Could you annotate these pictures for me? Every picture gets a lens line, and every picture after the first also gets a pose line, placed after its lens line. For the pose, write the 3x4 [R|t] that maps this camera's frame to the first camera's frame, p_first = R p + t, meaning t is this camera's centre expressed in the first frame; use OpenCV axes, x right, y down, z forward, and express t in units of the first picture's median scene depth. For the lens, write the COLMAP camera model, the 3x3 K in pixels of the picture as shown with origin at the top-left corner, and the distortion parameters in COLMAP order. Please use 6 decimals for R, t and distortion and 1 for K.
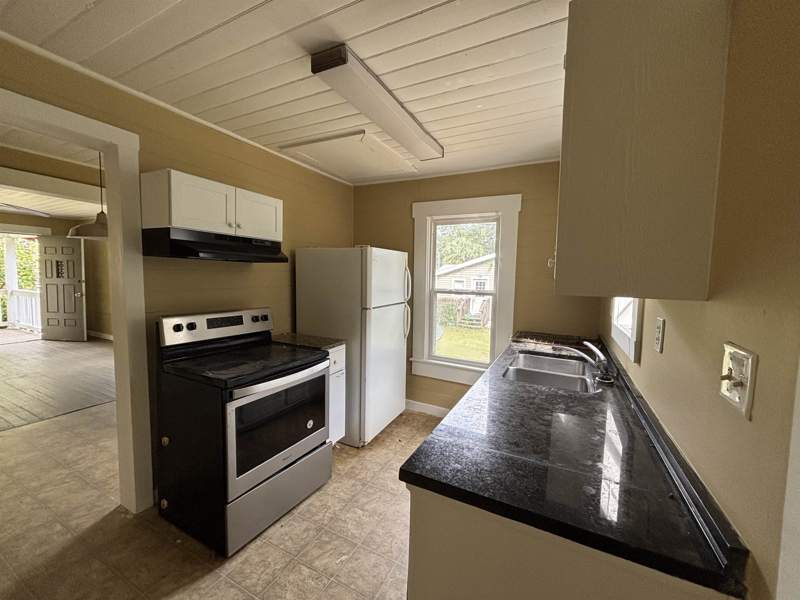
lens RADIAL K [[322.5, 0, 394.1], [0, 322.5, 299.4], [0, 0, 1]] dist [0.001932, 0.000003]
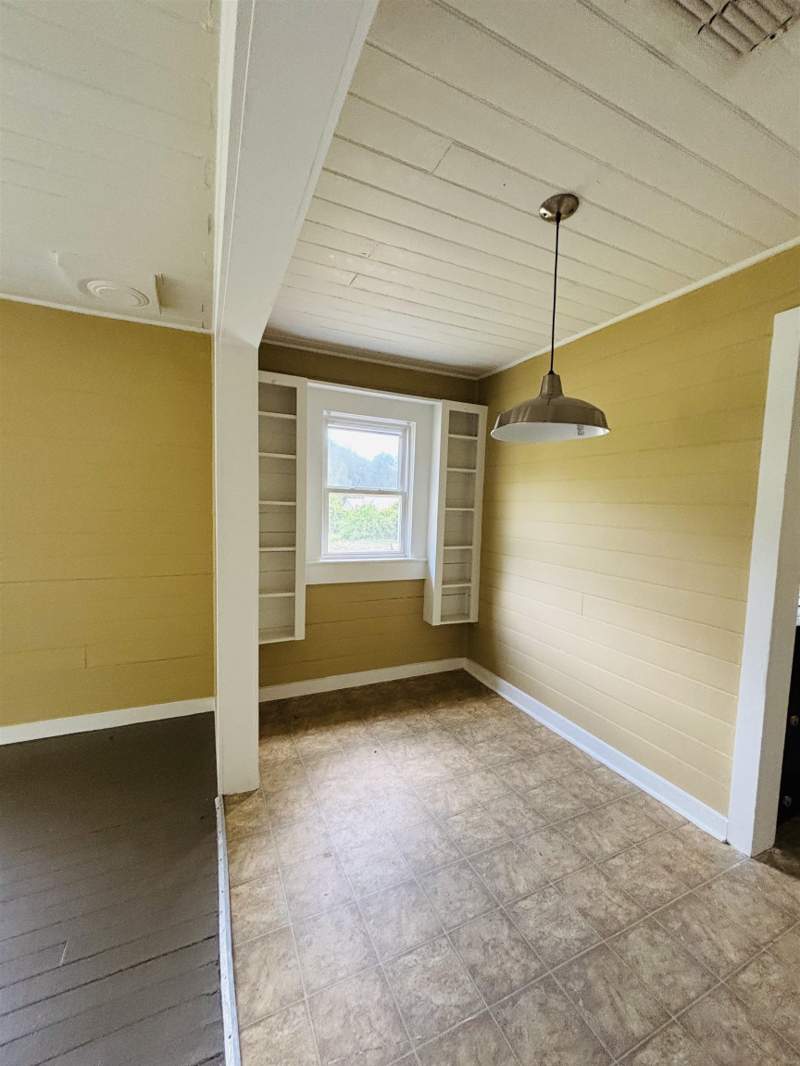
lens RADIAL K [[429.7, 0, 403.0], [0, 429.7, 532.4], [0, 0, 1]] dist [0.001932, 0.000003]
pose [[0.603744, -0.082588, 0.792889, -1.057785], [0.064201, 0.996426, 0.054902, -0.084181], [-0.794589, 0.017758, 0.606888, 0.548586]]
